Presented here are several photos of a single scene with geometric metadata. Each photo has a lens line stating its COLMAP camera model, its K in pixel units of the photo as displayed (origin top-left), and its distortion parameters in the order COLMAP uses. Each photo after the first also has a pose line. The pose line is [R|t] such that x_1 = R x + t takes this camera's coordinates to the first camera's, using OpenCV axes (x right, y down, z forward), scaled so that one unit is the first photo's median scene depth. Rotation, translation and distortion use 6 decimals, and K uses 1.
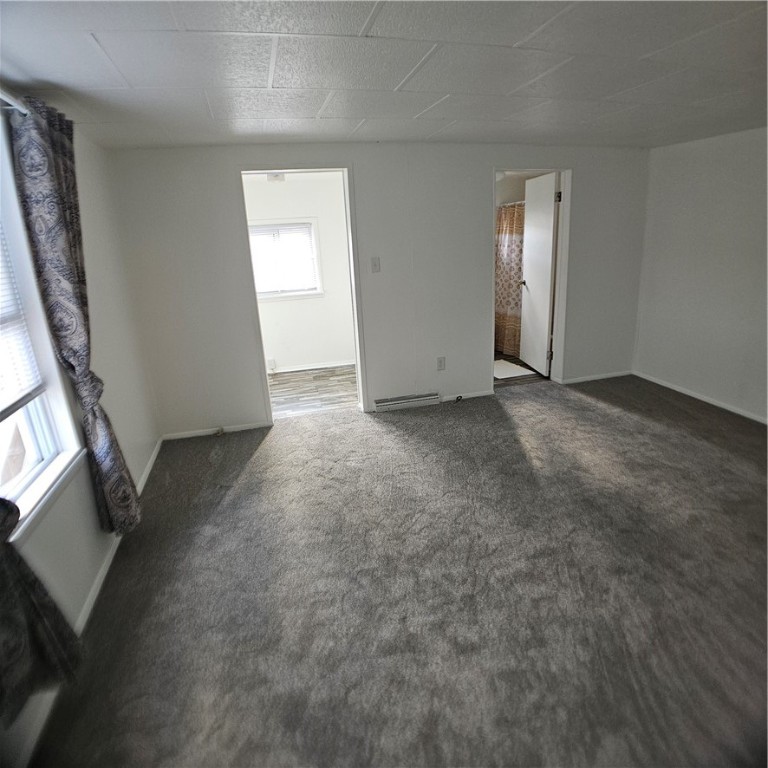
lens RADIAL K [[468.3, 0, 385.3], [0, 468.3, 385.6], [0, 0, 1]] dist [-0.078396, 0.007406]
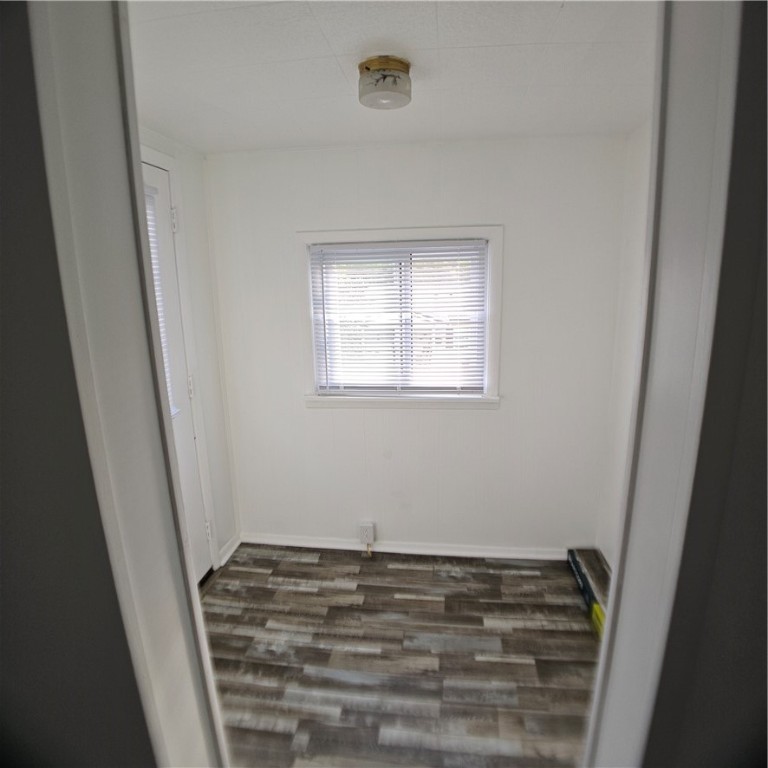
lens RADIAL K [[468.3, 0, 382.6], [0, 468.3, 384.5], [0, 0, 1]] dist [-0.078396, 0.007406]
pose [[0.923341, 0.113732, -0.366750, -0.077852], [-0.138148, 0.989565, -0.040934, -0.188501], [0.358268, 0.088462, 0.929419, 0.585005]]
